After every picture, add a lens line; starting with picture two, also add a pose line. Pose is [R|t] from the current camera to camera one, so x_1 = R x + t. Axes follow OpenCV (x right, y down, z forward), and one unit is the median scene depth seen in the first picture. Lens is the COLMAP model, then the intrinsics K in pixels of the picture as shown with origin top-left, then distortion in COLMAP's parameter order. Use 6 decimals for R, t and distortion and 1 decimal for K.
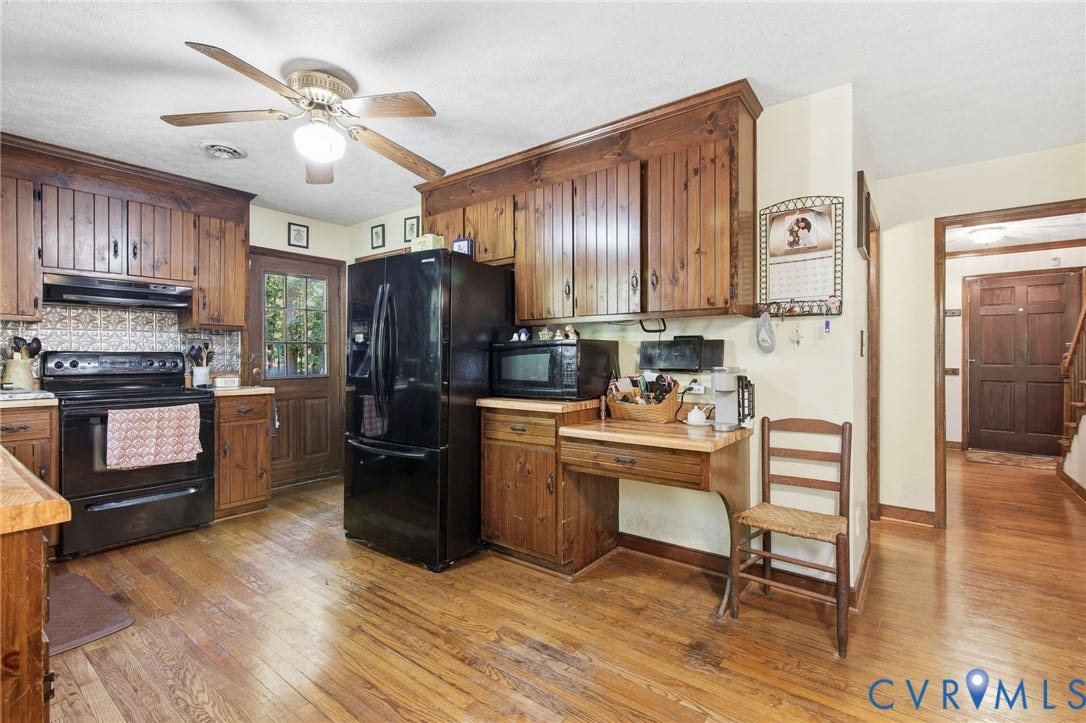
lens RADIAL K [[494.1, 0, 543.3], [0, 494.1, 359.9], [0, 0, 1]] dist [0.000774, -0.001227]
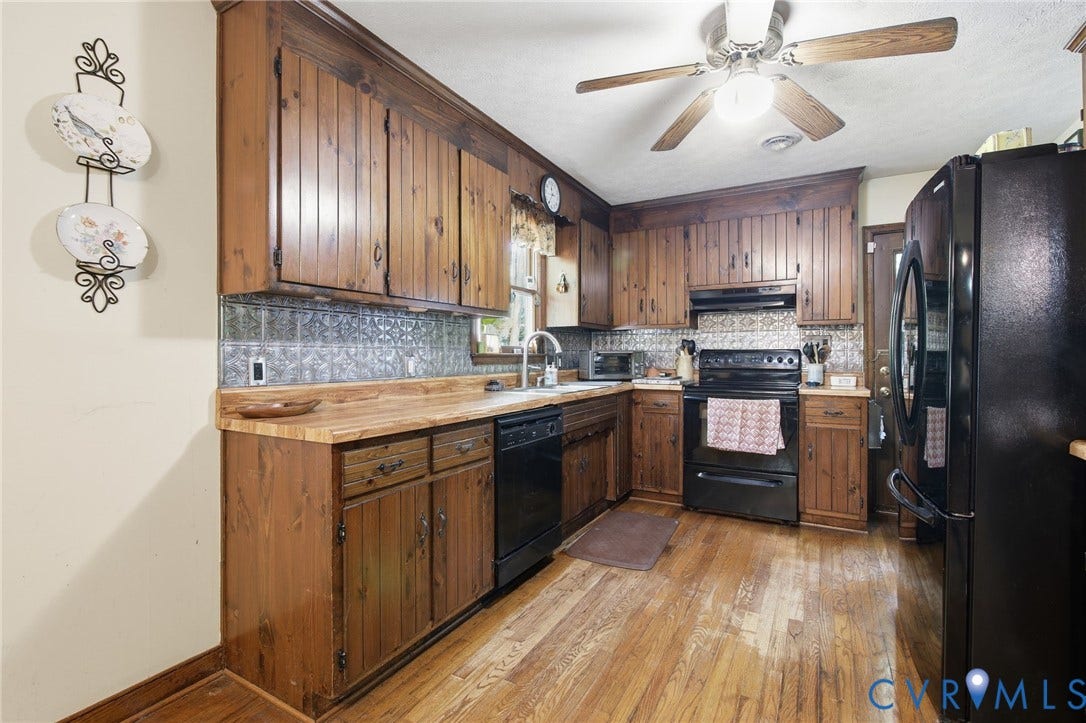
lens RADIAL K [[494.1, 0, 544.1], [0, 494.1, 356.3], [0, 0, 1]] dist [0.000774, -0.001227]
pose [[0.140842, 0.002213, -0.990030, 0.313491], [-0.004318, 0.999989, 0.001621, 0.000014], [0.990023, 0.004047, 0.140850, 0.508462]]
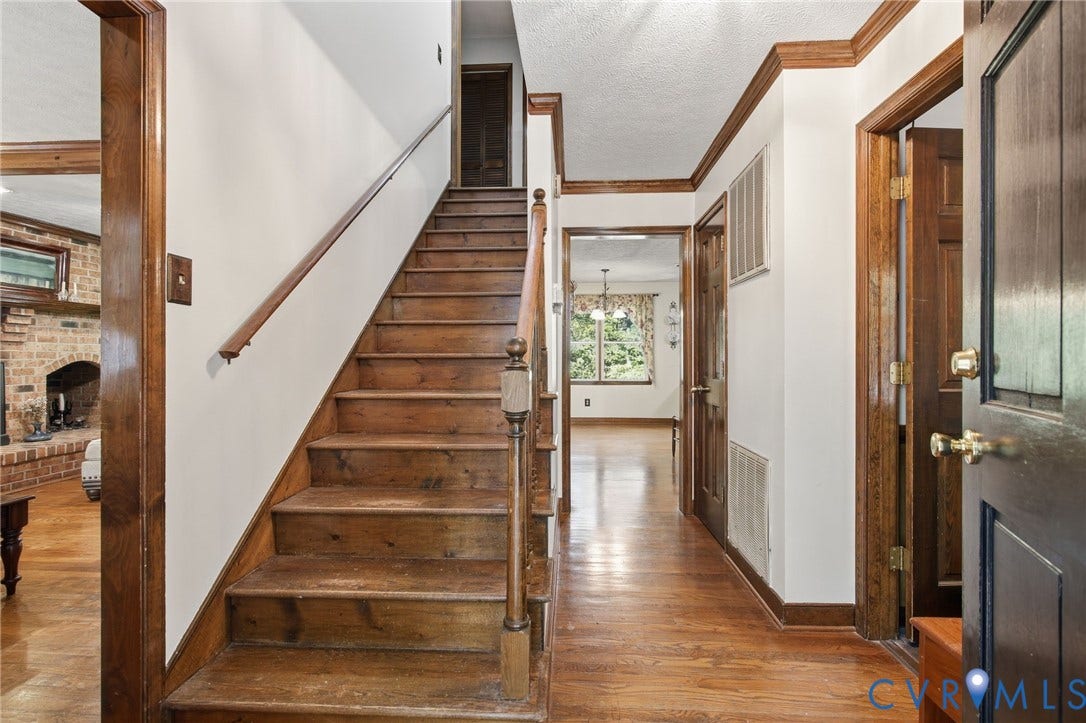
lens RADIAL K [[494.1, 0, 553.1], [0, 494.1, 357.1], [0, 0, 1]] dist [0.000774, -0.001227]
pose [[-0.820139, -0.001020, -0.572164, 2.315928], [-0.003103, 0.999992, 0.002666, -0.004764], [0.572157, 0.003962, -0.820135, 2.424980]]
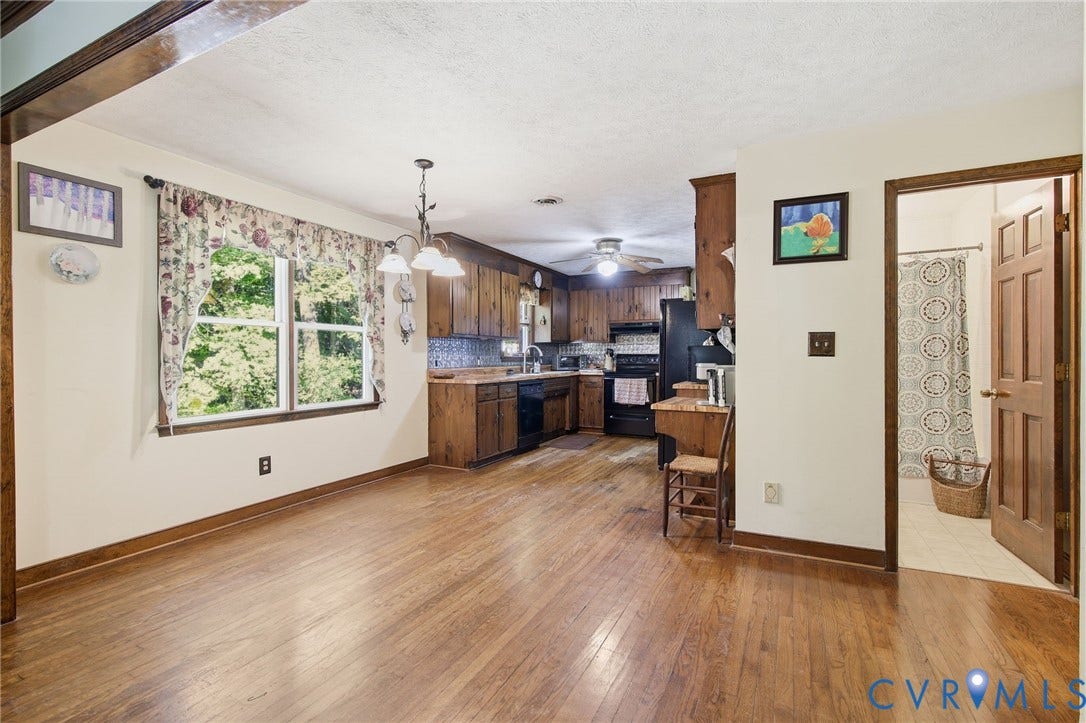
lens RADIAL K [[494.1, 0, 546.4], [0, 494.1, 357.6], [0, 0, 1]] dist [0.000774, -0.001227]
pose [[0.192761, 0.002473, -0.981243, 1.735599], [-0.004008, 0.999990, 0.001733, -0.003950], [0.981238, 0.003599, 0.192769, 0.226118]]
